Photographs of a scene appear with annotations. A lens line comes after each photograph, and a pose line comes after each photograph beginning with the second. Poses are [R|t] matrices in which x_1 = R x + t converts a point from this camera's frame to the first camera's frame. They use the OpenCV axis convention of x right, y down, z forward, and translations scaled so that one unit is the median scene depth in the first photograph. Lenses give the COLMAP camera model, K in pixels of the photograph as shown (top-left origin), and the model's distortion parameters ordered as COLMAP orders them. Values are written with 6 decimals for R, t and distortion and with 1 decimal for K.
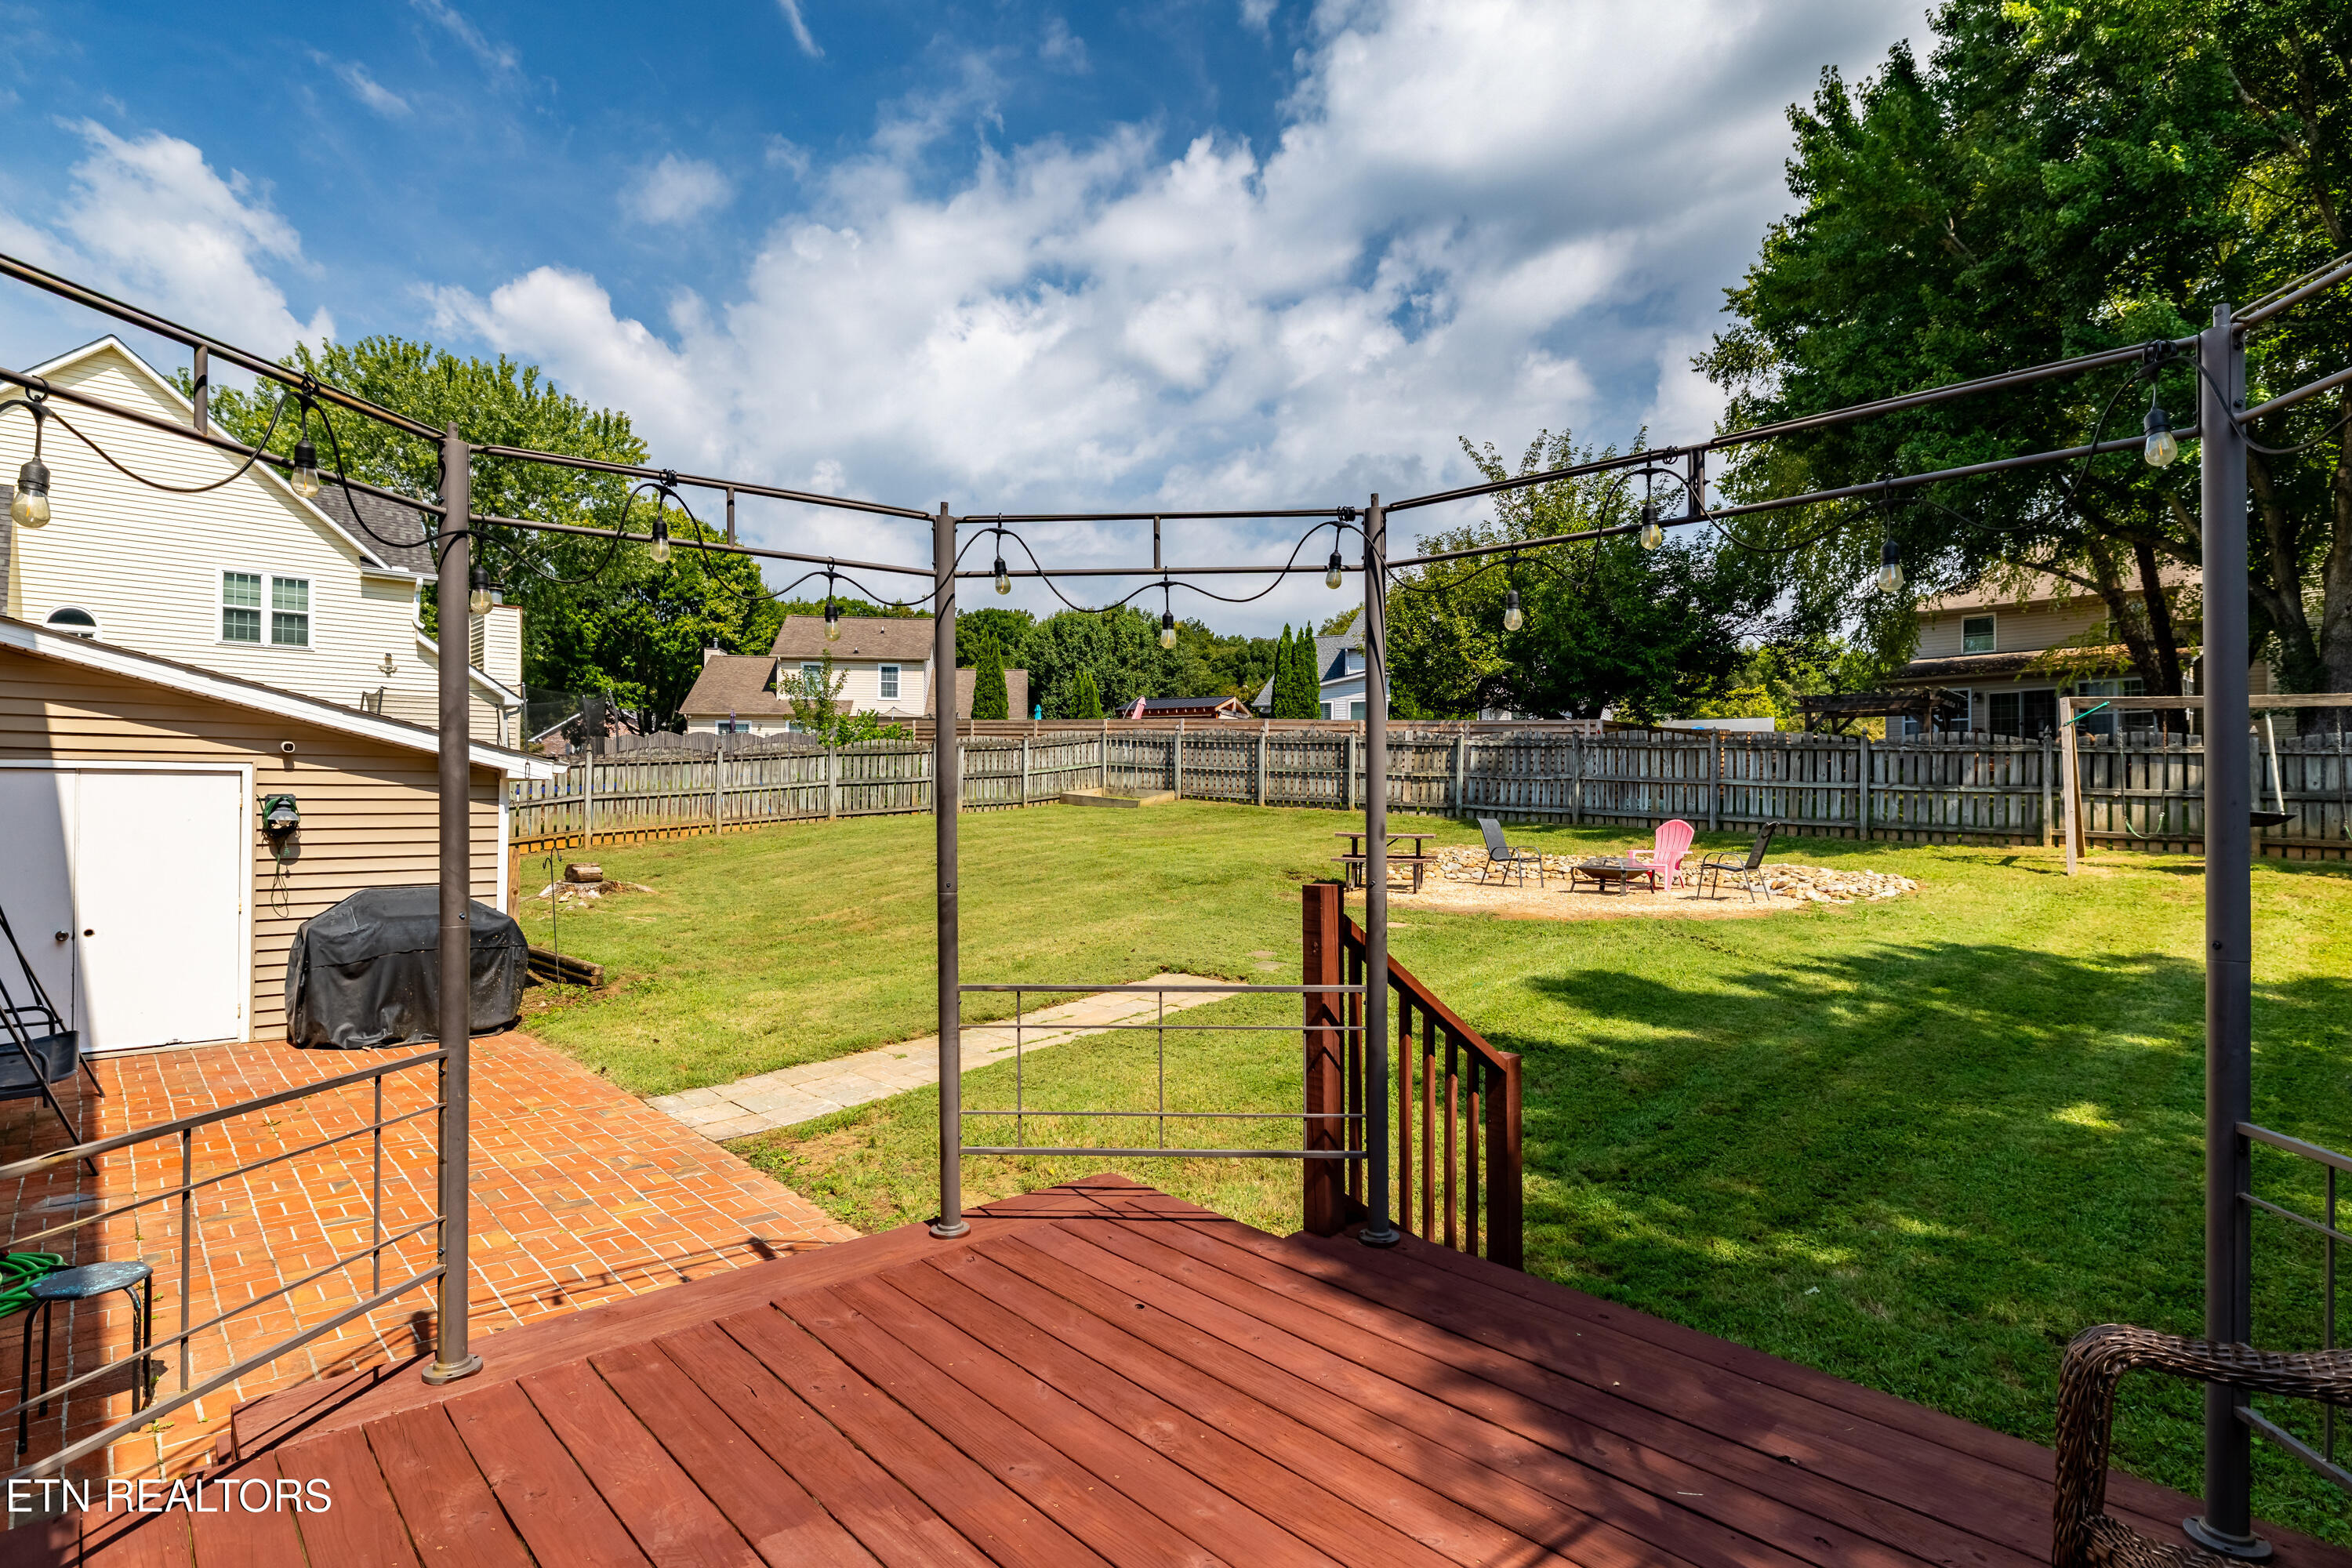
lens RADIAL K [[1227.4, 0, 1176.0], [0, 1227.4, 784.0], [0, 0, 1]] dist [0.000382, -0.000866]
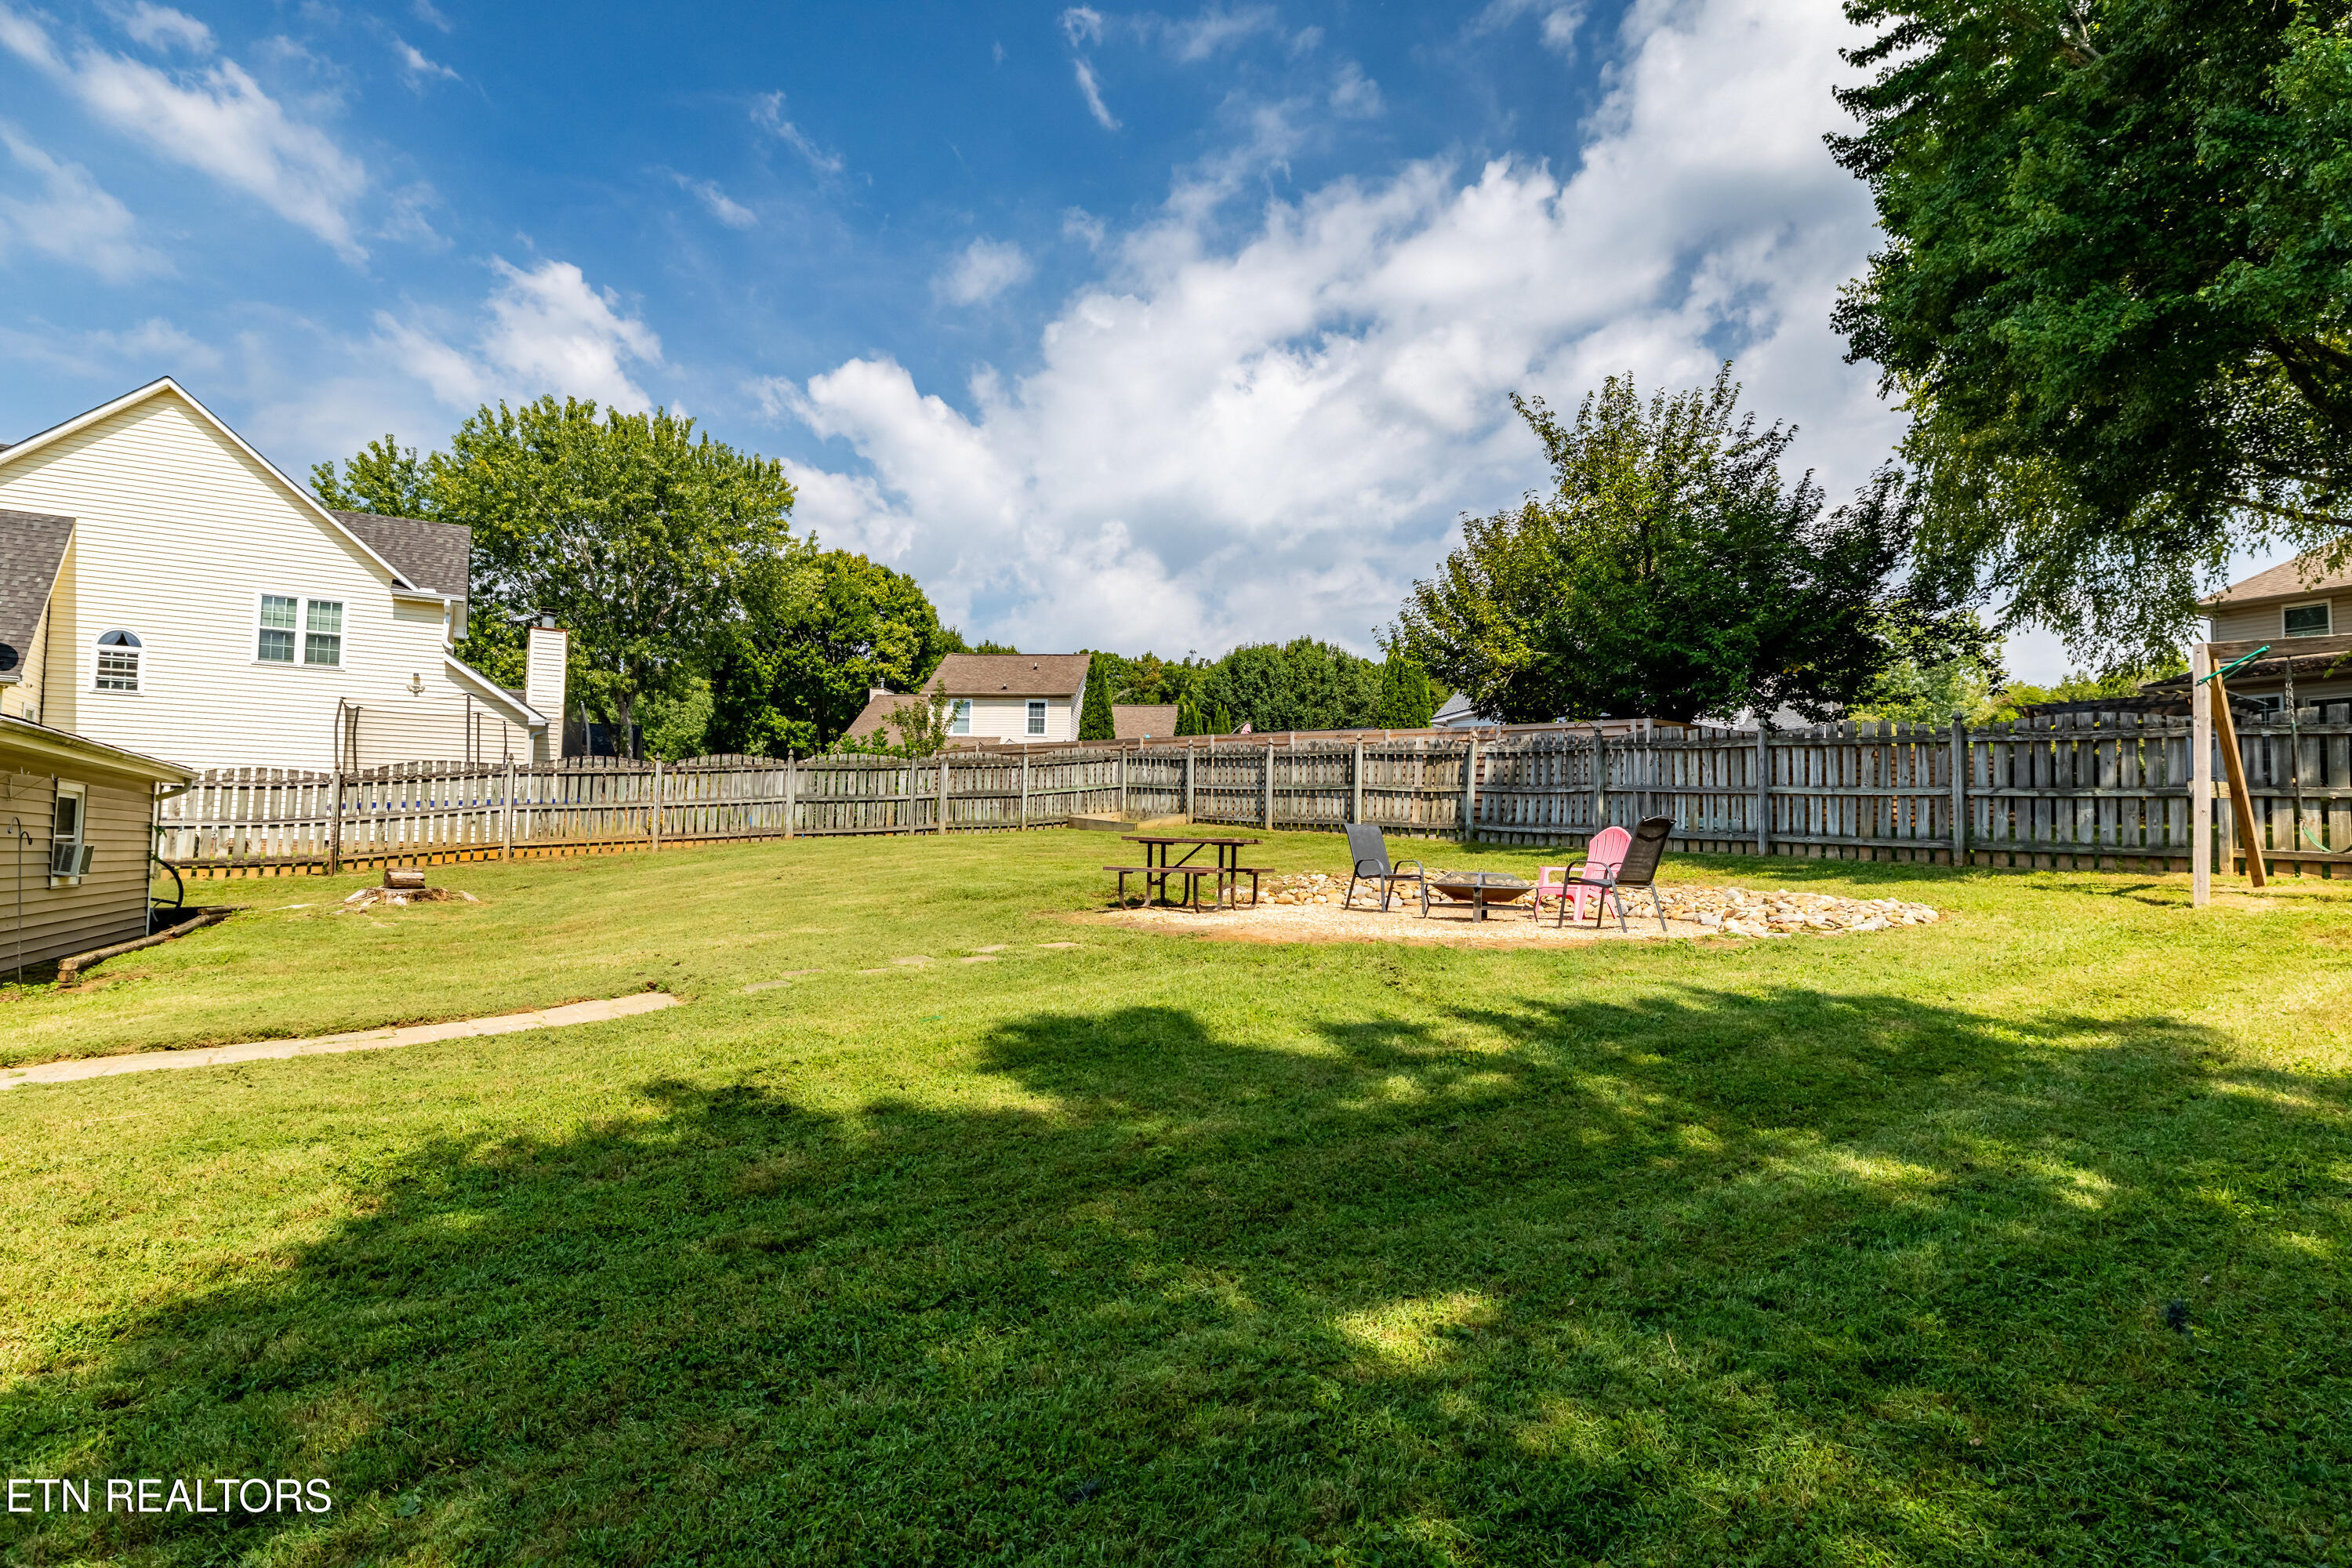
lens RADIAL K [[1241.5, 0, 1176.0], [0, 1241.5, 784.0], [0, 0, 1]] dist [0.000653, 0.000319]
pose [[0.975669, -0.000593, -0.219247, 0.213667], [-0.009129, 0.999019, -0.043329, 0.026145], [0.219058, 0.044276, 0.974707, 0.145602]]
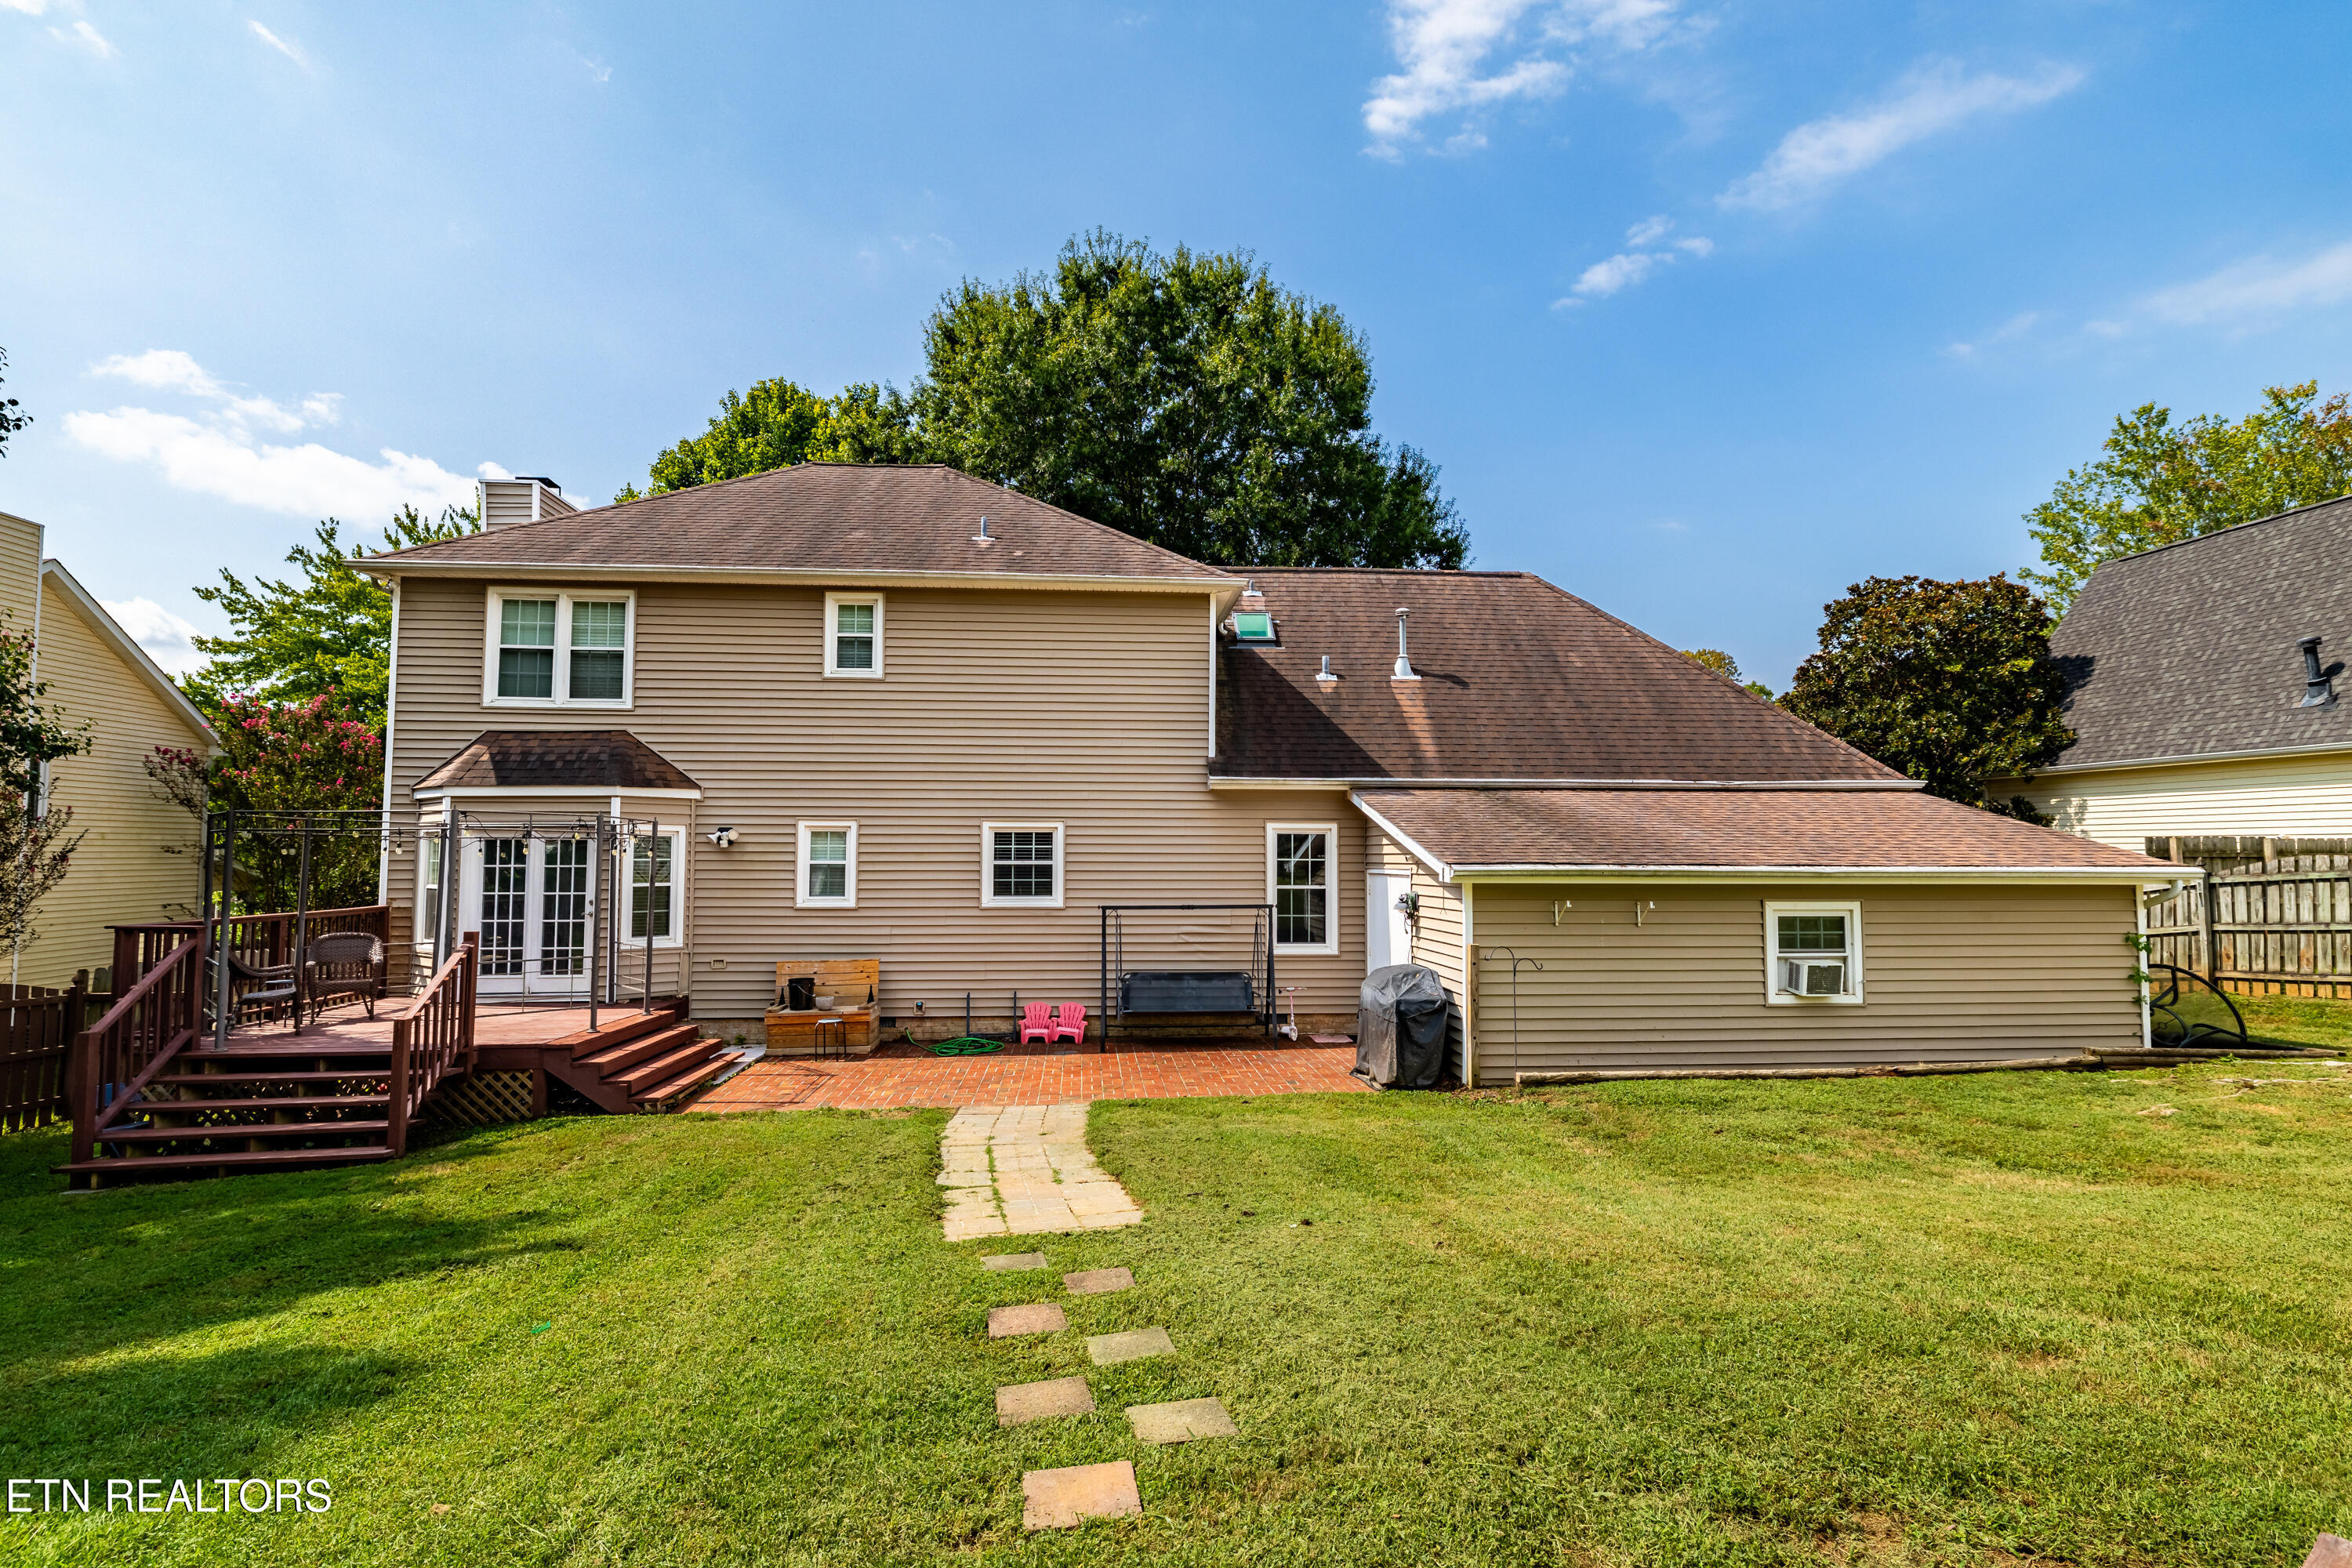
lens RADIAL K [[1103.8, 0, 1173.4], [0, 1103.8, 791.5], [0, 0, 1]] dist [-0.001534, 0.000337]
pose [[-0.606926, -0.050098, -0.793178, 0.186510], [0.010118, 0.997443, -0.070742, -0.007953], [0.794694, -0.050961, -0.604867, 0.608160]]
